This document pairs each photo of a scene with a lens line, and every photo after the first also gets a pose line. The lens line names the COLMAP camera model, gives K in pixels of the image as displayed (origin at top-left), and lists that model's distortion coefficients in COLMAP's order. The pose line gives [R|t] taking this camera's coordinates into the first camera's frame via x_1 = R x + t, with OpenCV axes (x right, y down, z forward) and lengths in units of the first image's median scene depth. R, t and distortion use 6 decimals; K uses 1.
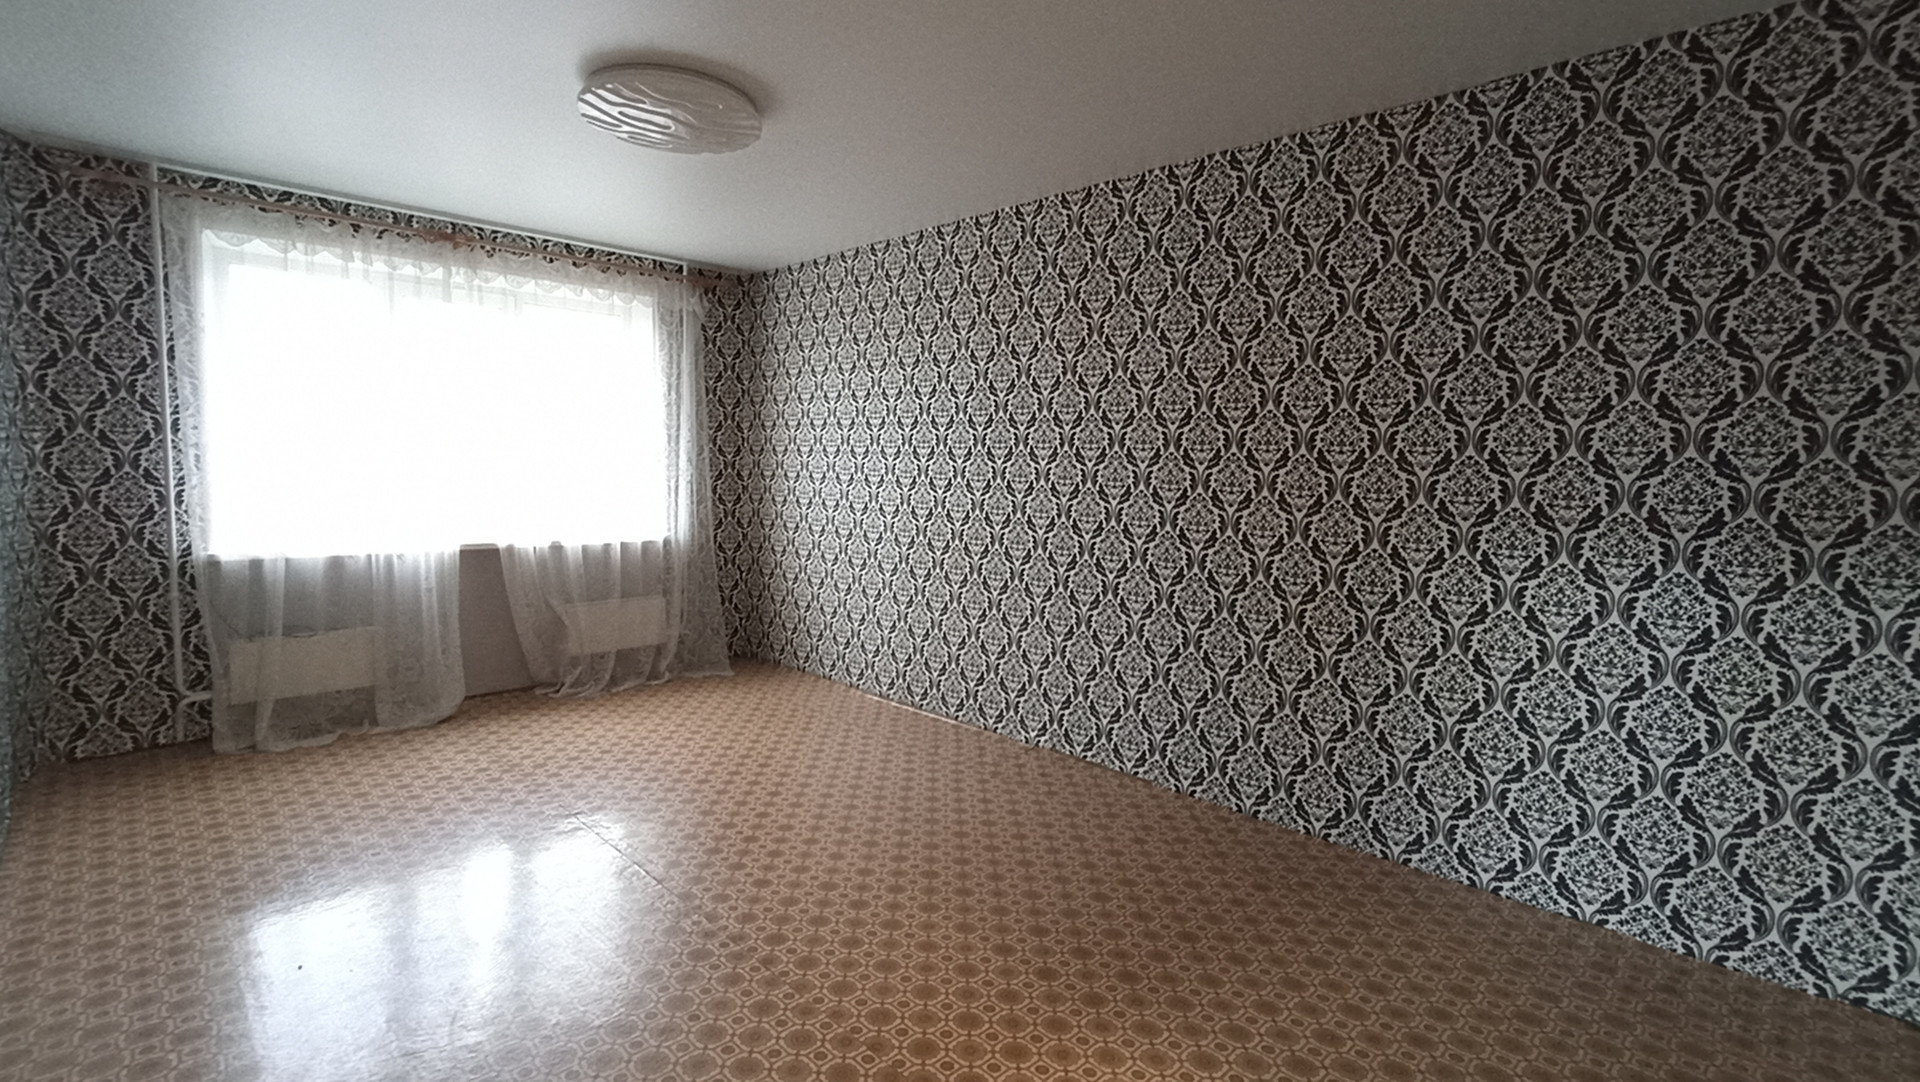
lens RADIAL K [[874.9, 0, 943.5], [0, 874.9, 538.5], [0, 0, 1]] dist [0.004210, -0.005270]
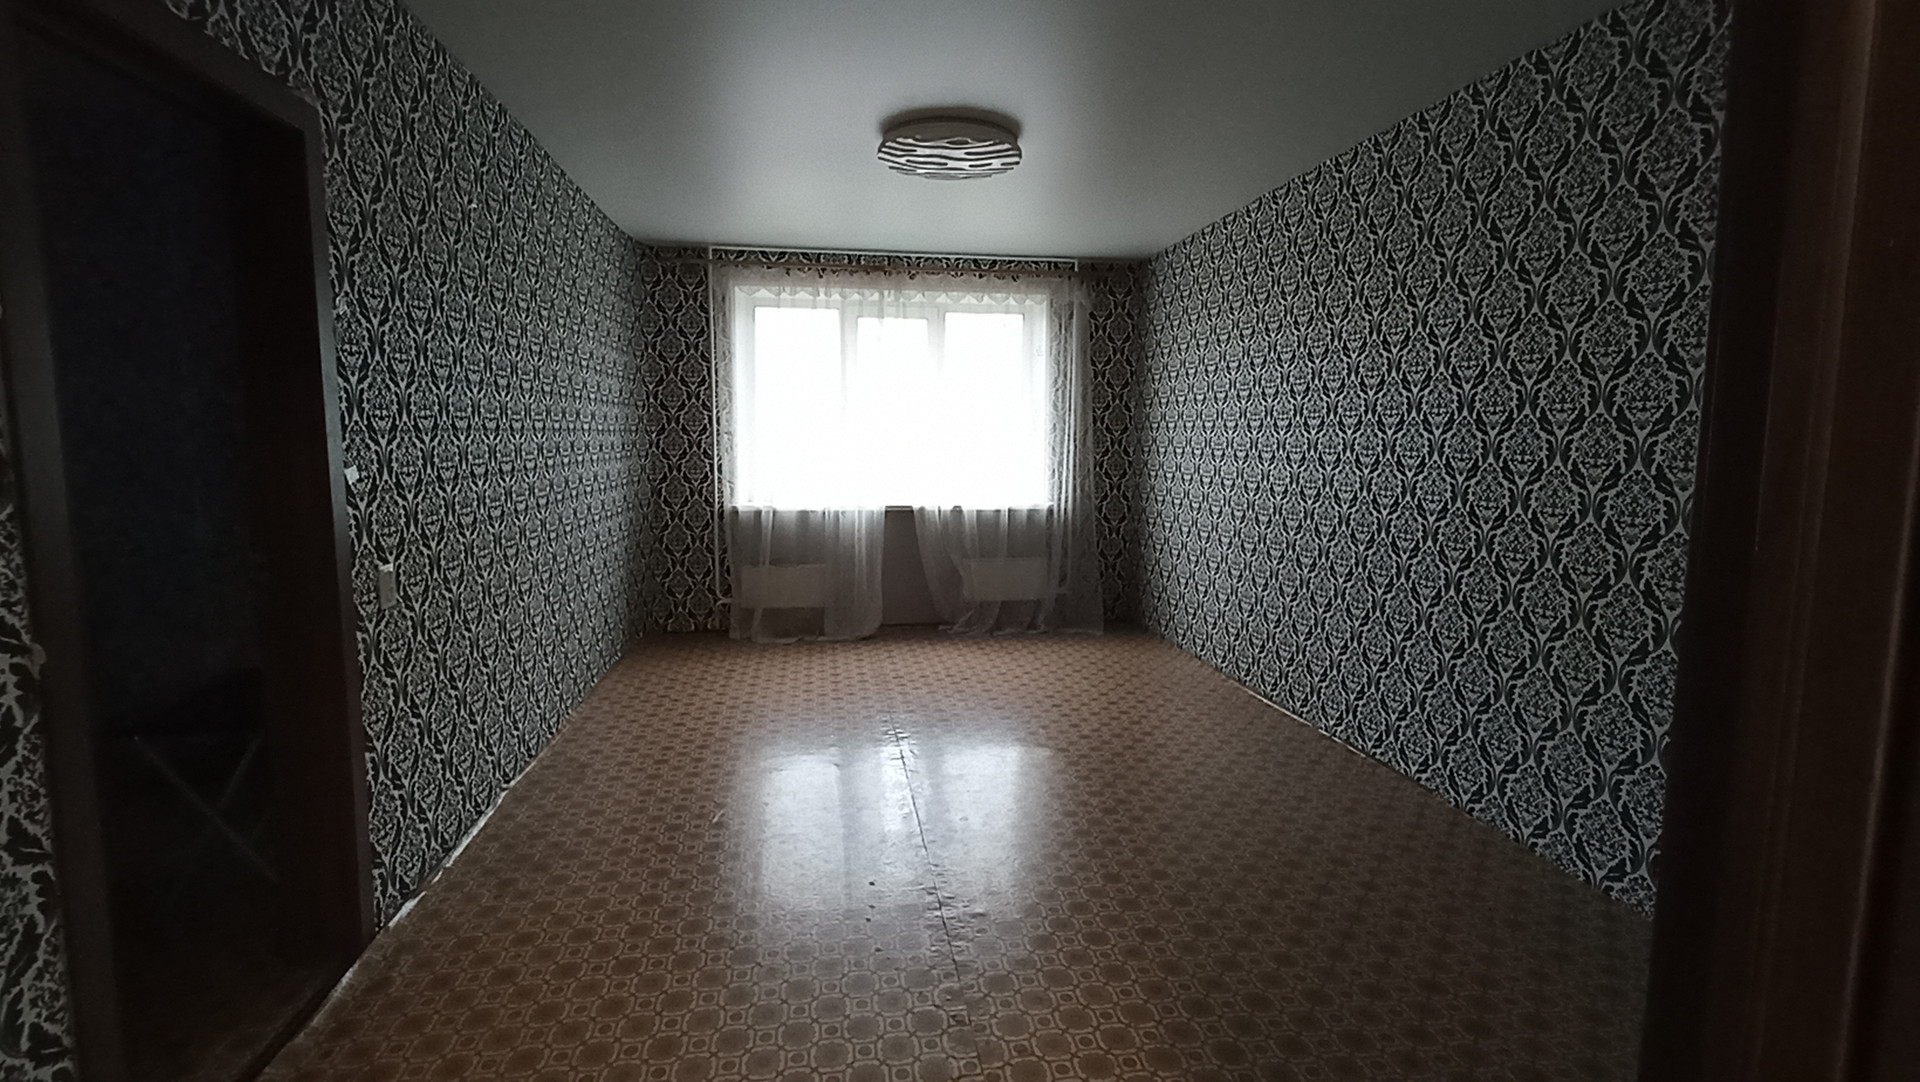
lens RADIAL K [[874.9, 0, 940.9], [0, 874.9, 533.0], [0, 0, 1]] dist [0.004210, -0.005270]
pose [[0.813057, 0.045443, -0.580407, 0.277695], [-0.037283, 0.998967, 0.025987, 0.011144], [0.580989, 0.000510, 0.813911, -0.005269]]
